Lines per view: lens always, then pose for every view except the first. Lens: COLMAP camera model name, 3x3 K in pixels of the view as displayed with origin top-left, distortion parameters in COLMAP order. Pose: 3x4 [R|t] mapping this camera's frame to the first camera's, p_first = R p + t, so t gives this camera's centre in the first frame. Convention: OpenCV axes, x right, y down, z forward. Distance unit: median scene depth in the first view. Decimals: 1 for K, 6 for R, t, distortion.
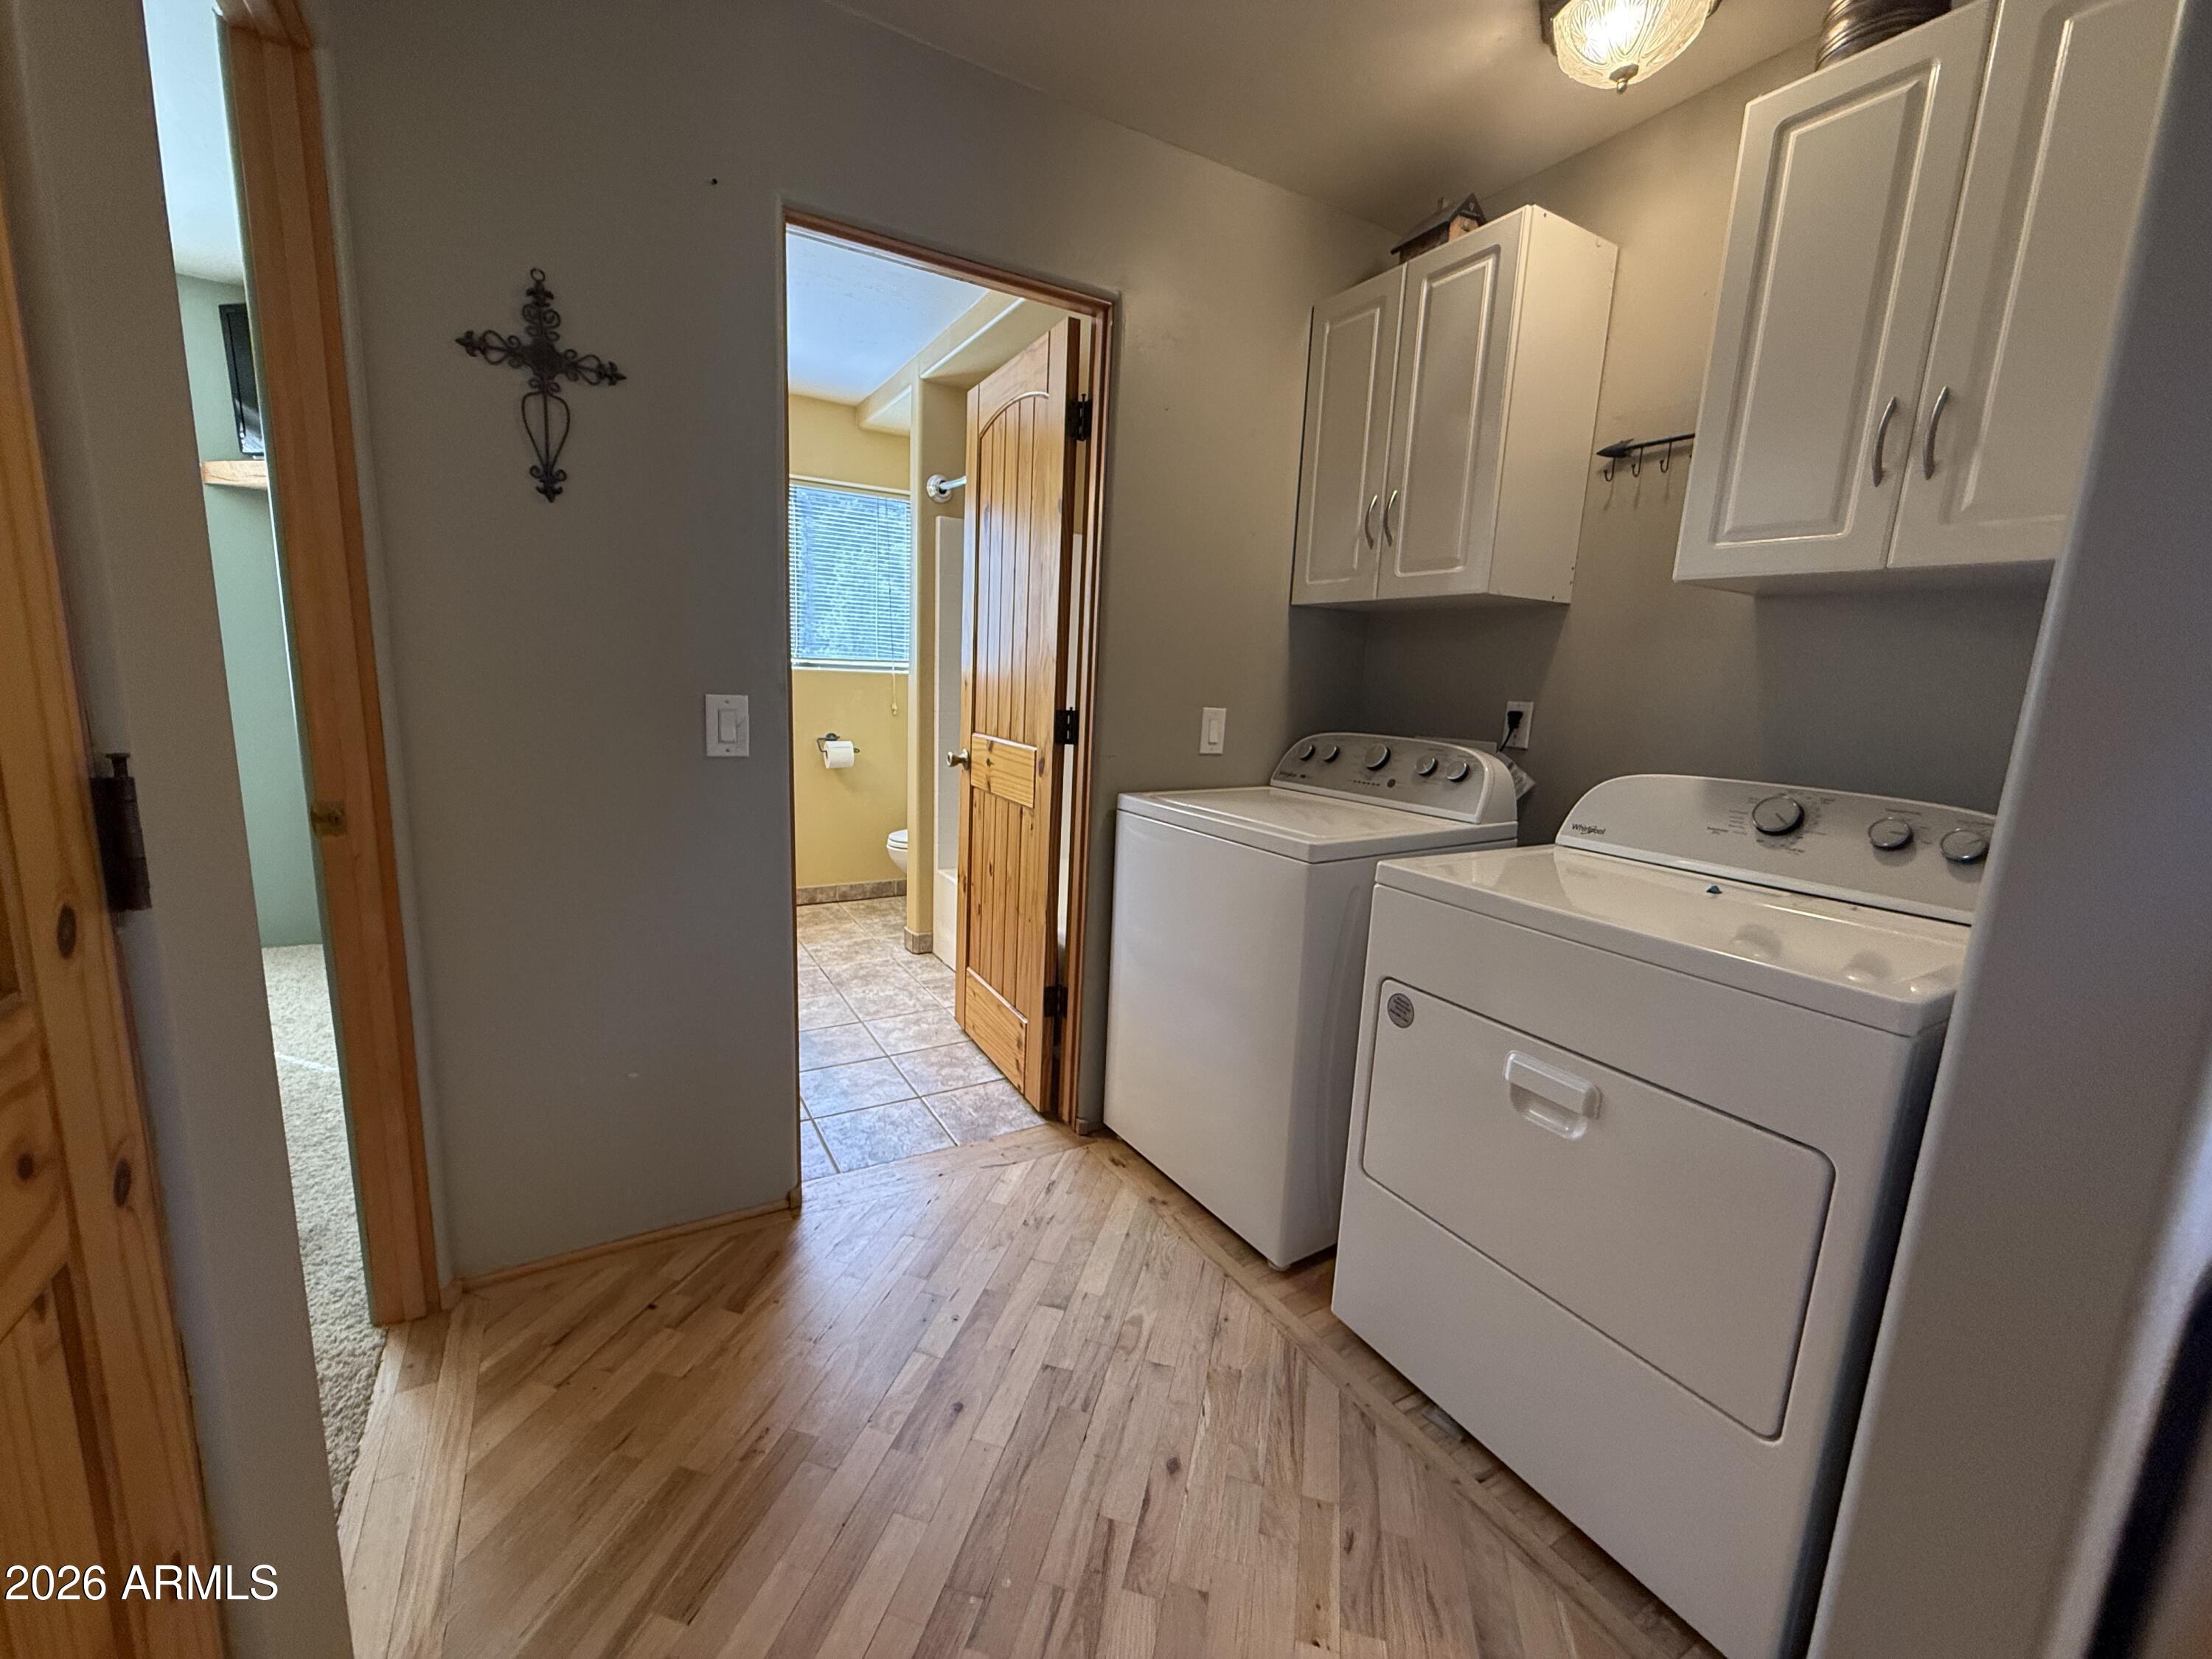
lens RADIAL K [[877.8, 0, 1104.9], [0, 877.8, 830.4], [0, 0, 1]] dist [-0.004357, 0.000960]
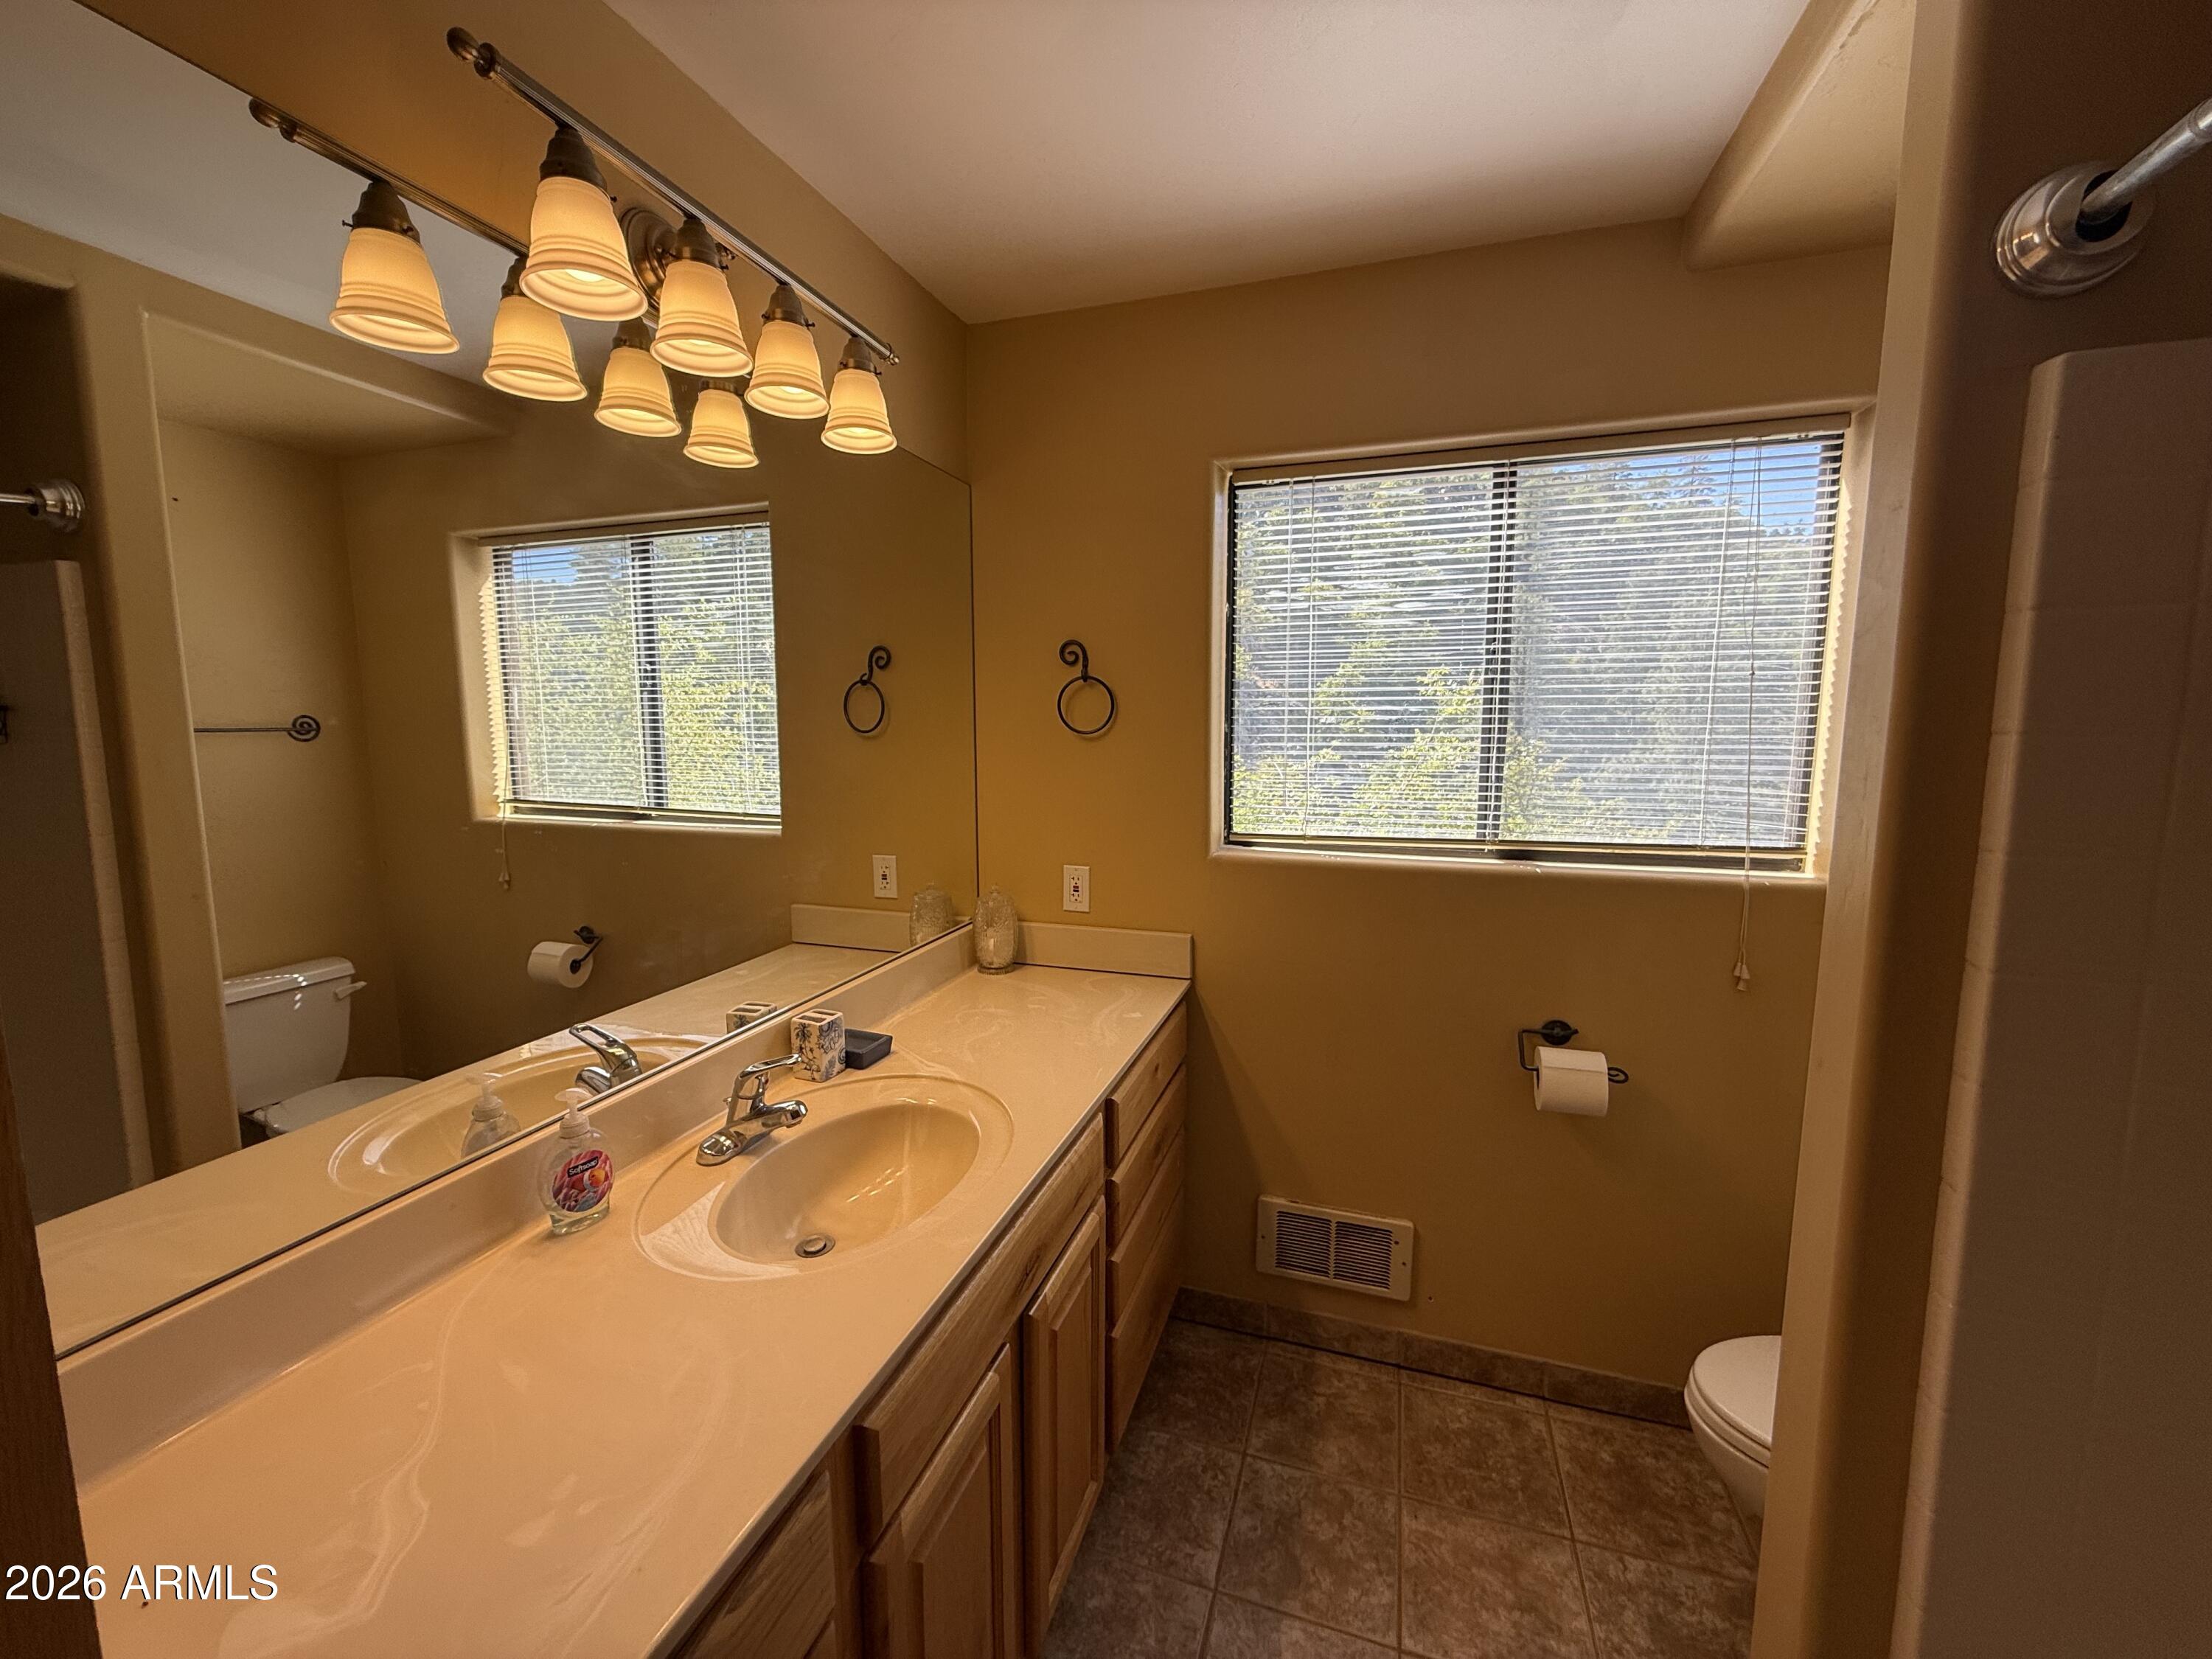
lens RADIAL K [[877.8, 0, 1100.8], [0, 877.8, 823.8], [0, 0, 1]] dist [-0.004357, 0.000960]
pose [[0.651236, 0.040962, -0.757769, -0.138985], [-0.105143, 0.993782, -0.036640, -0.167073], [0.751557, 0.103536, 0.651493, 0.550159]]
